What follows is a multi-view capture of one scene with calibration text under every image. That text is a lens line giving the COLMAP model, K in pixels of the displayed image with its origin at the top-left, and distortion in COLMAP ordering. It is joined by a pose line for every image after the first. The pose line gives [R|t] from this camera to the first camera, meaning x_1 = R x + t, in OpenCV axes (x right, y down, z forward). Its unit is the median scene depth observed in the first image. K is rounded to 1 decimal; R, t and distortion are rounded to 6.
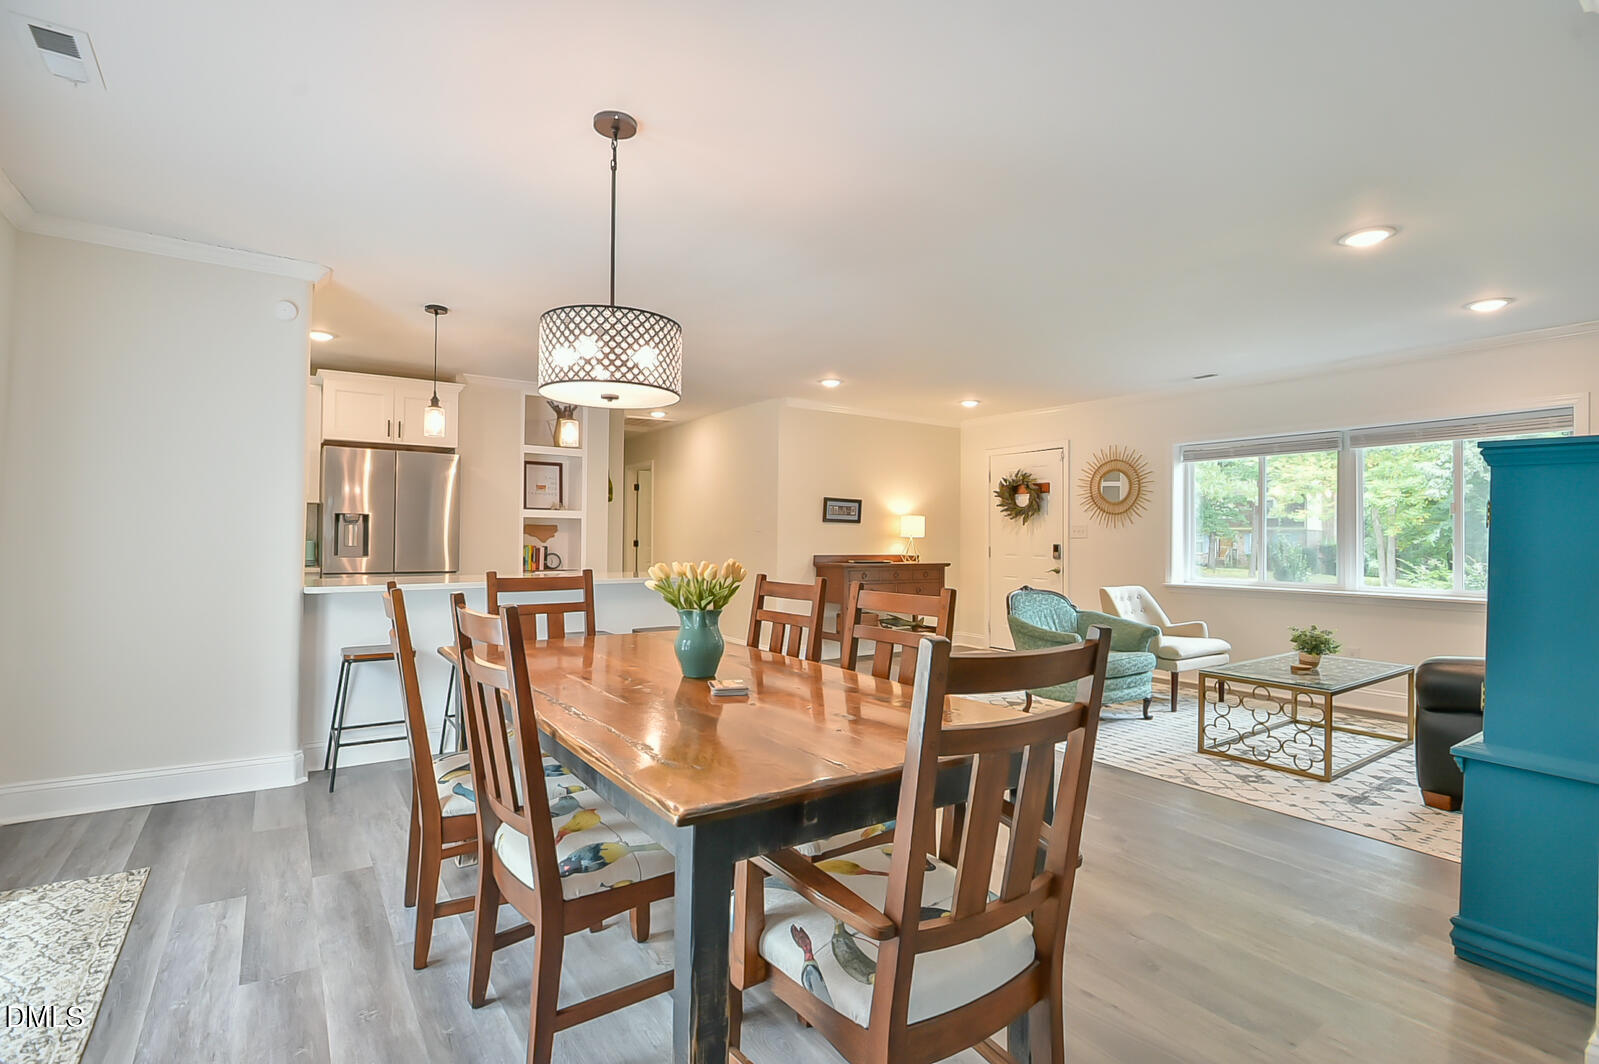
lens RADIAL K [[756.0, 0, 799.7], [0, 756.0, 540.9], [0, 0, 1]] dist [-0.012619, -0.000060]
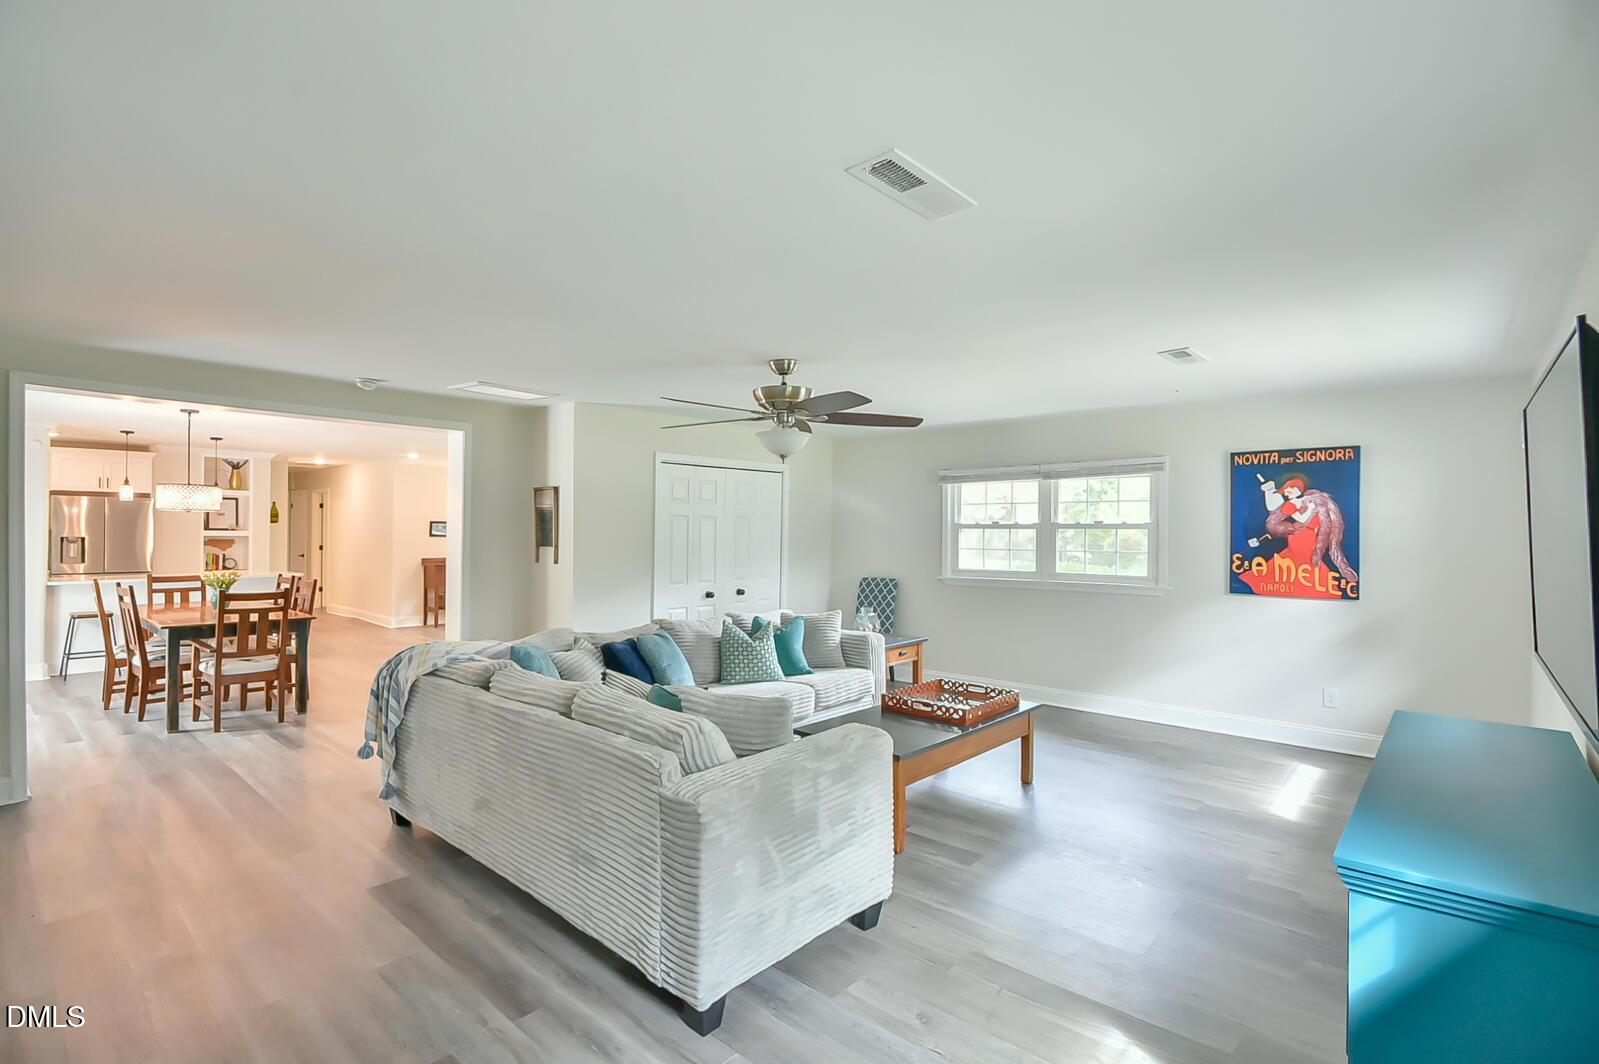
lens RADIAL K [[756.0, 0, 792.1], [0, 756.0, 538.7], [0, 0, 1]] dist [-0.012619, -0.000060]
pose [[0.972342, -0.002225, 0.233552, 0.534181], [-0.000355, 0.999939, 0.011007, -0.051278], [-0.233562, -0.010785, 0.972282, -0.924129]]
